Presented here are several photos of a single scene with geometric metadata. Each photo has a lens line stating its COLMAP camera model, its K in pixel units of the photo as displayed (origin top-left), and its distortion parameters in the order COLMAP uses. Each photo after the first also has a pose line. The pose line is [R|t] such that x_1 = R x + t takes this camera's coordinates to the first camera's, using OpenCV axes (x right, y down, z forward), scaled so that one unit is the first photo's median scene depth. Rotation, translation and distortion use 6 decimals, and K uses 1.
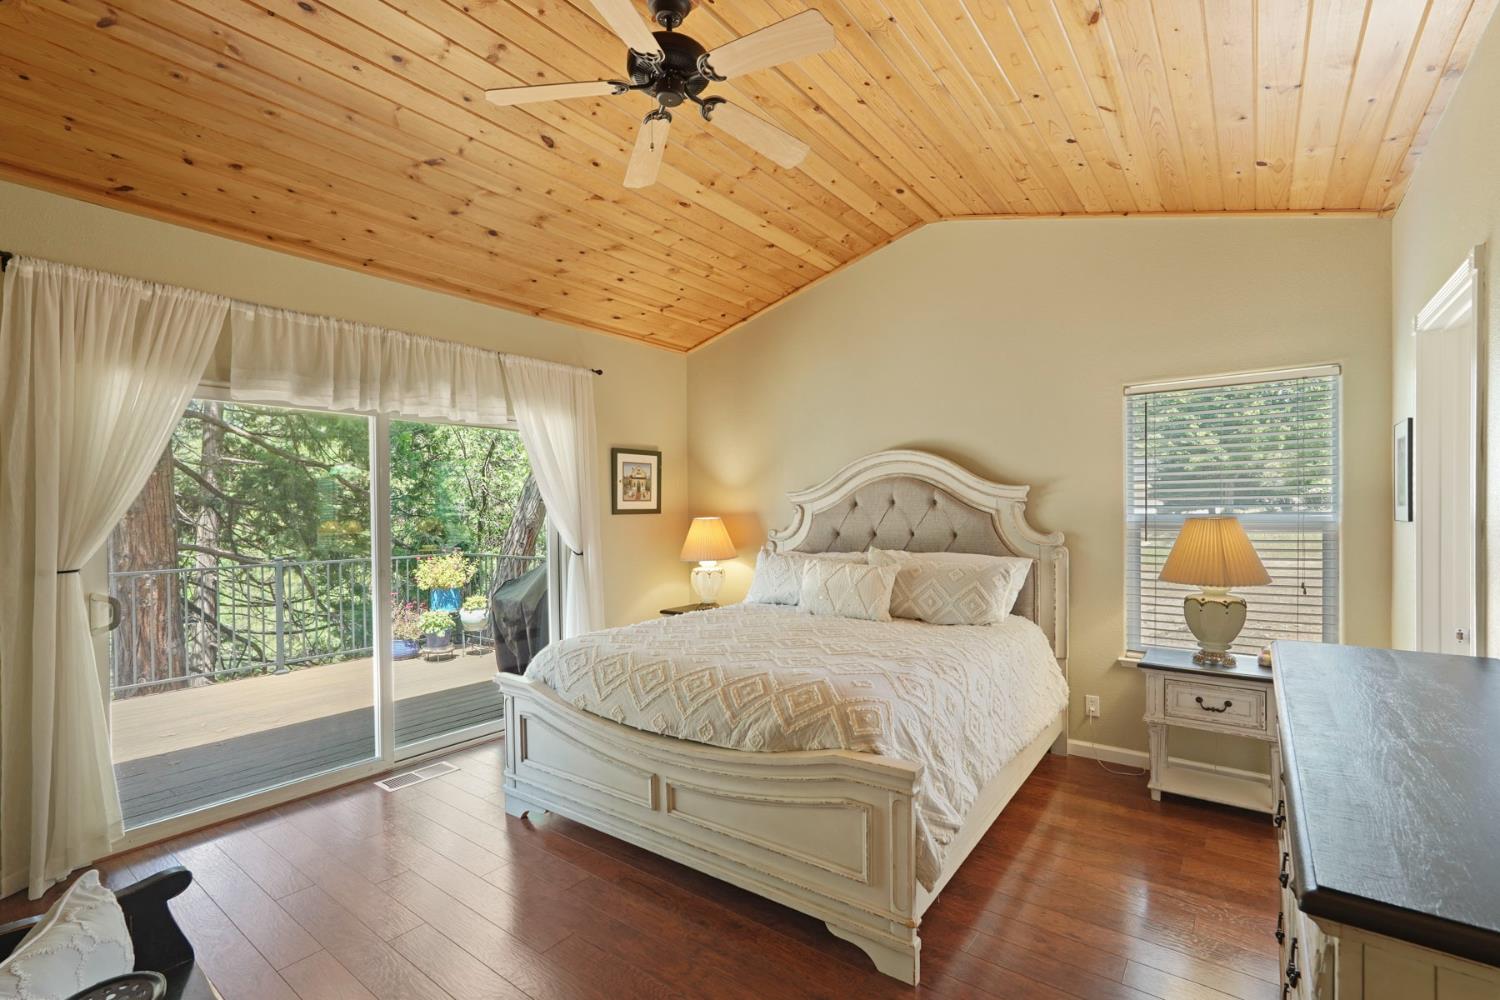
lens RADIAL K [[671.9, 0, 752.0], [0, 671.9, 508.4], [0, 0, 1]] dist [-0.009947, 0.005885]
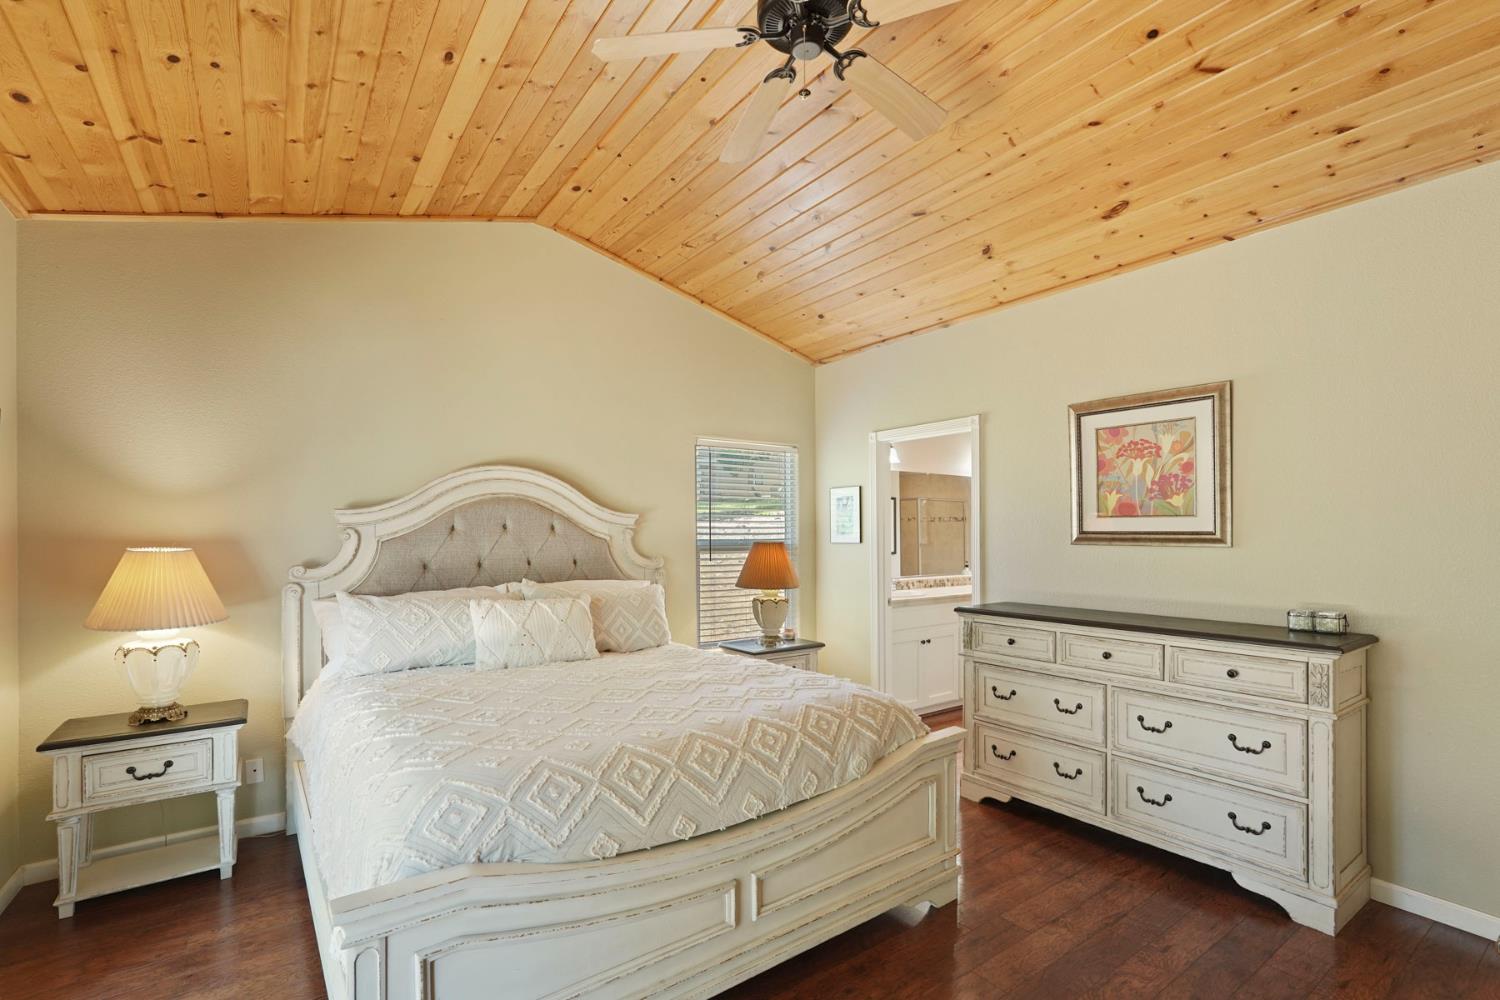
lens RADIAL K [[671.9, 0, 753.7], [0, 671.9, 524.8], [0, 0, 1]] dist [-0.009947, 0.005885]
pose [[0.302292, 0.021213, 0.952979, -0.564889], [-0.002337, 0.999766, -0.021513, 0.007115], [-0.953212, 0.004276, 0.302271, 0.486071]]
